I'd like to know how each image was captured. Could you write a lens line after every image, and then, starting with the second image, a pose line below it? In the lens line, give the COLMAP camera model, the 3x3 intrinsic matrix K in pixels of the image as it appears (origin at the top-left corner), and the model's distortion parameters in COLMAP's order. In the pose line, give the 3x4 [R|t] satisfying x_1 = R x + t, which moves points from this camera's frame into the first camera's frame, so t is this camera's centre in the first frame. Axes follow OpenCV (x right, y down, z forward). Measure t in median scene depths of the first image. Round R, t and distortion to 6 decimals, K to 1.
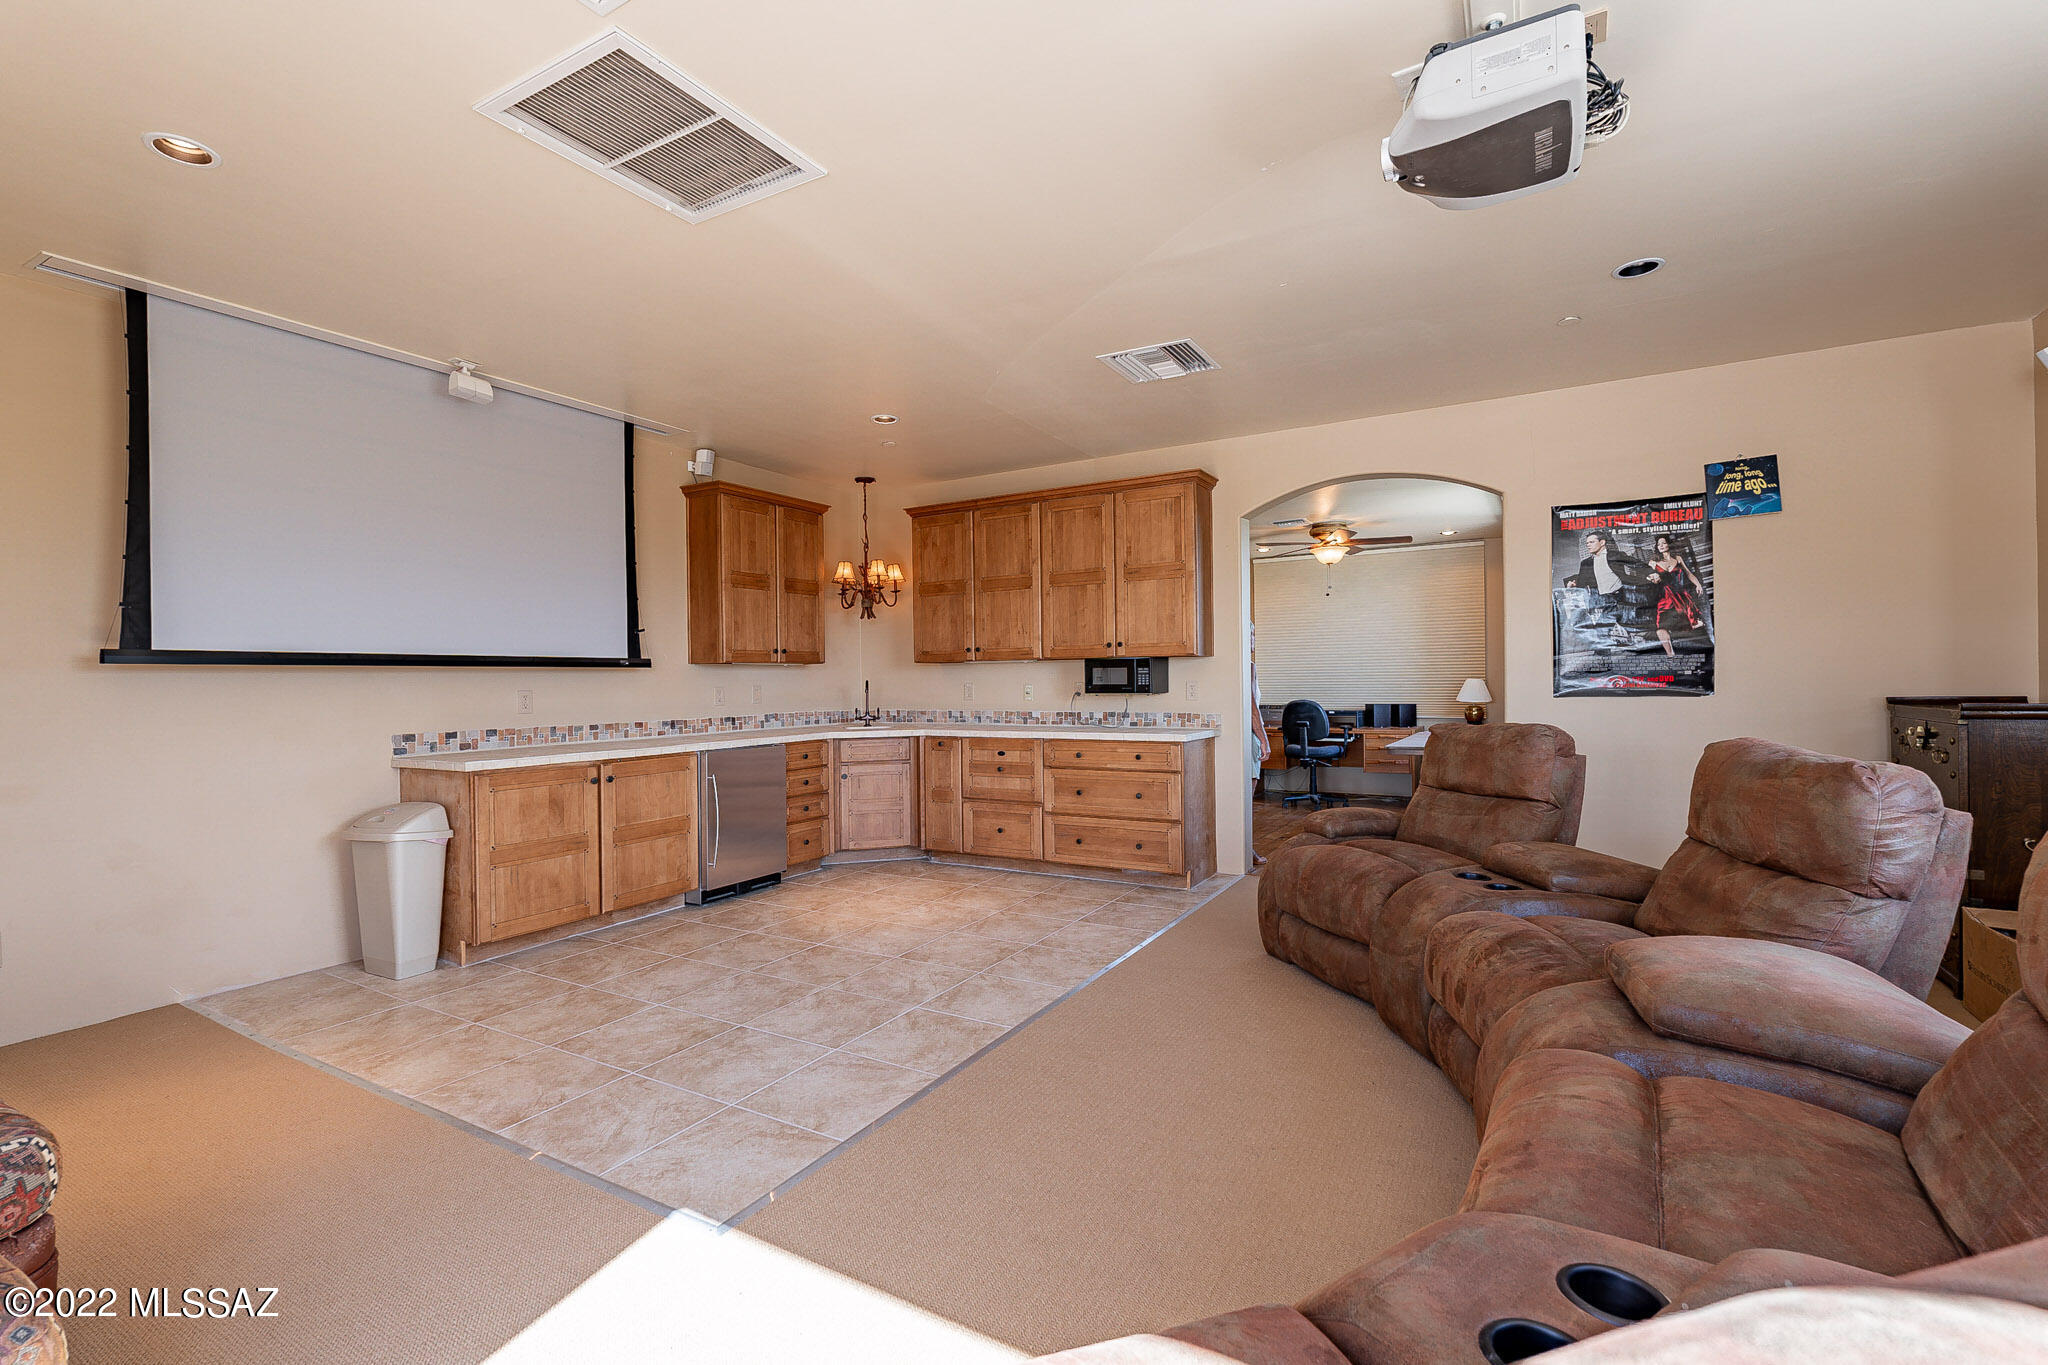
lens RADIAL K [[903.0, 0, 1024.0], [0, 903.0, 682.5], [0, 0, 1]] dist [-0.007377, -0.000019]
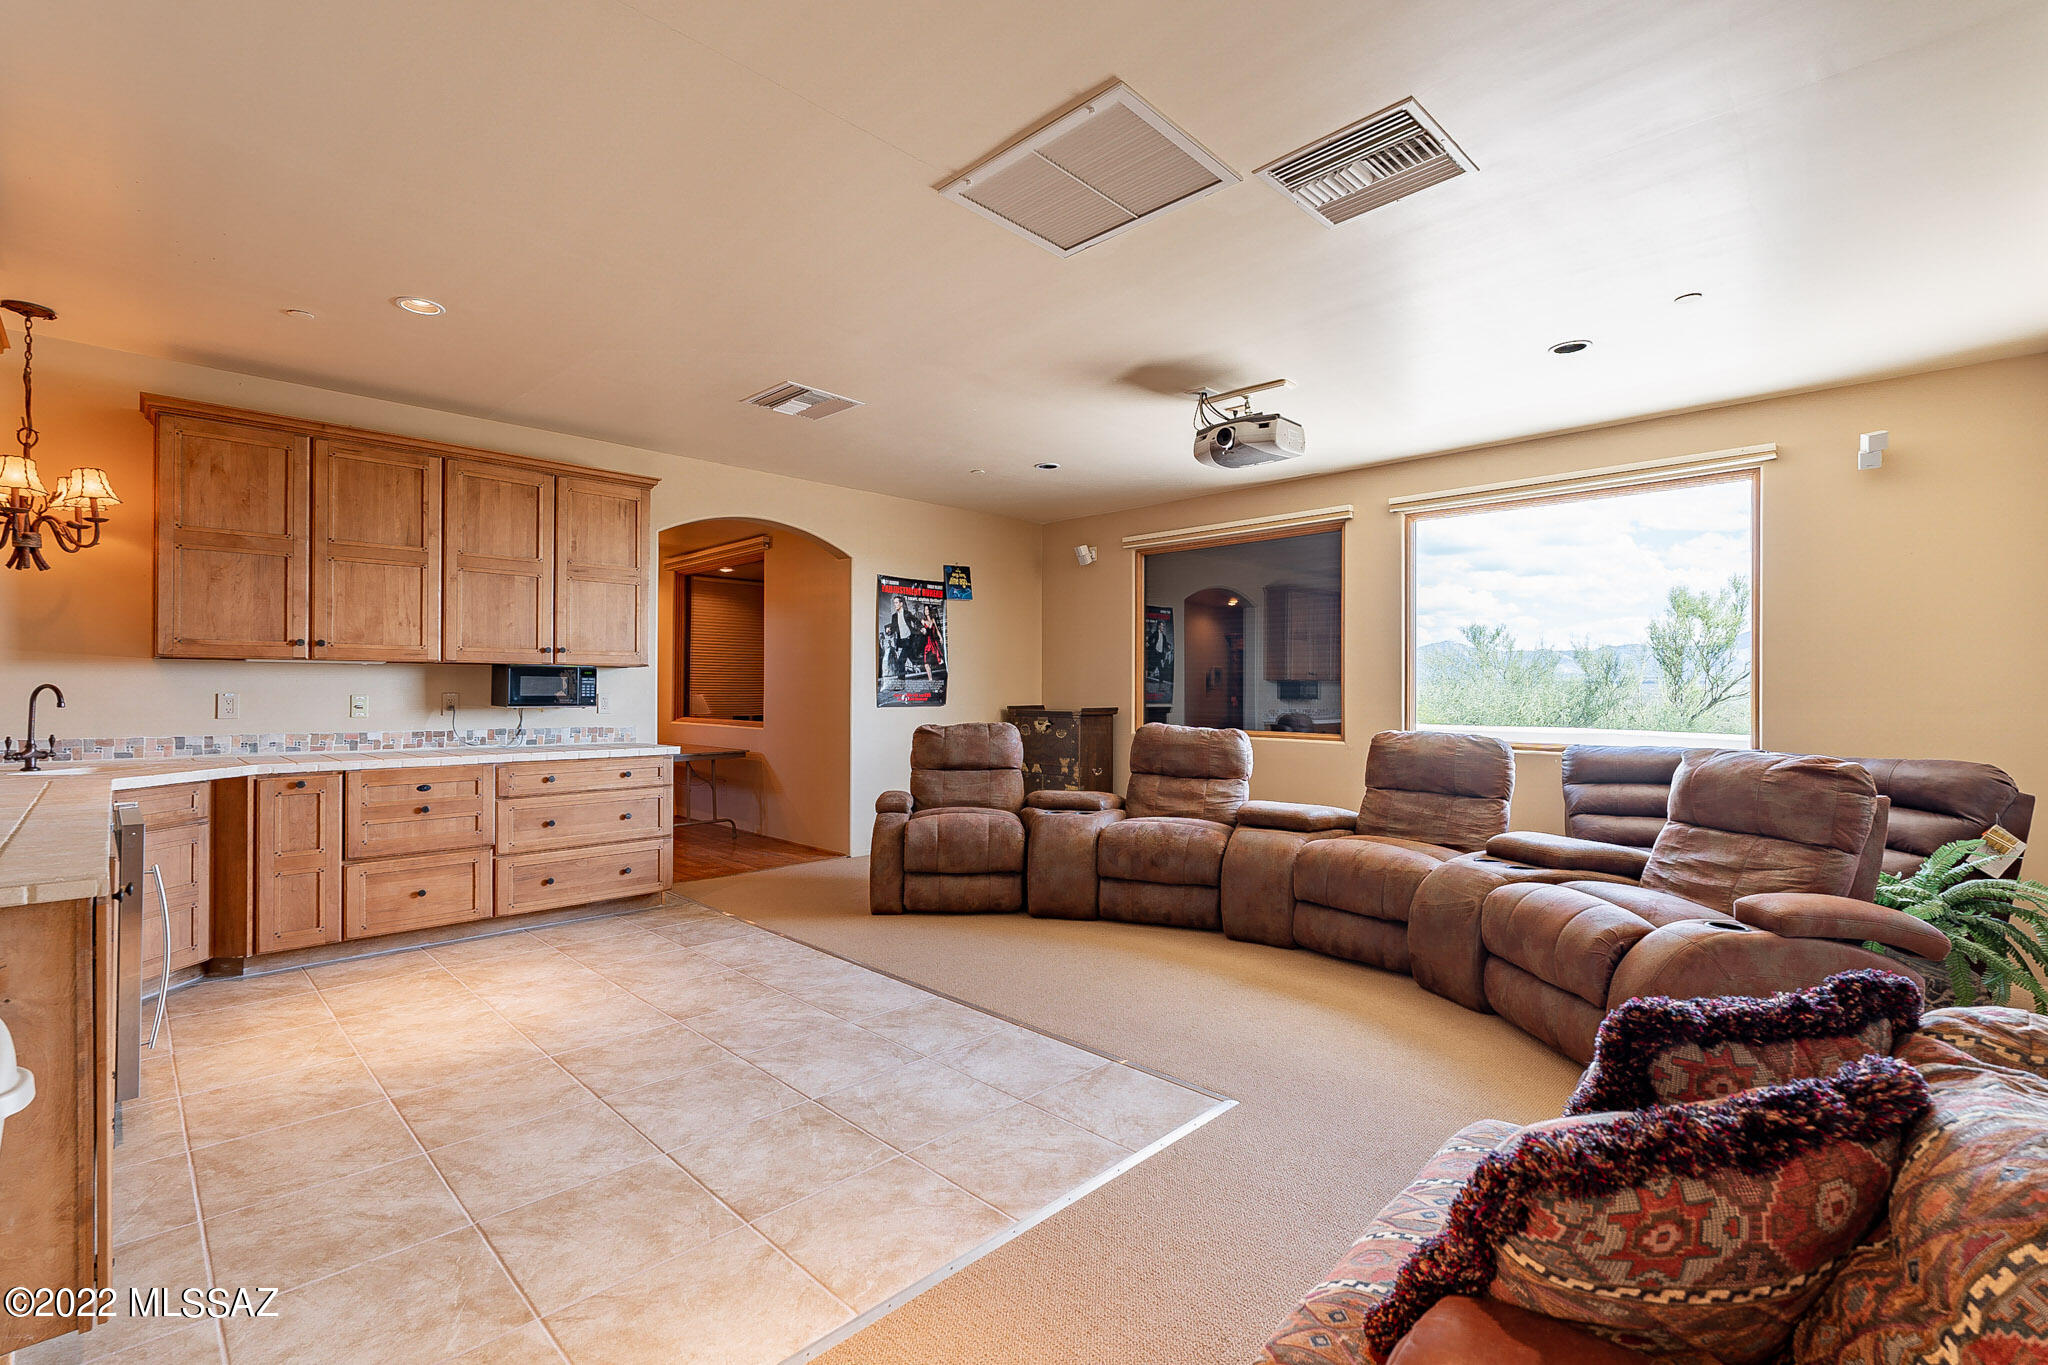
lens RADIAL K [[903.0, 0, 1024.0], [0, 903.0, 682.5], [0, 0, 1]] dist [-0.007377, -0.000019]
pose [[0.256545, 0.022767, 0.966264, -0.742169], [-0.004599, 0.999740, -0.022334, 0.007772], [-0.966521, 0.001286, 0.256583, 0.408281]]
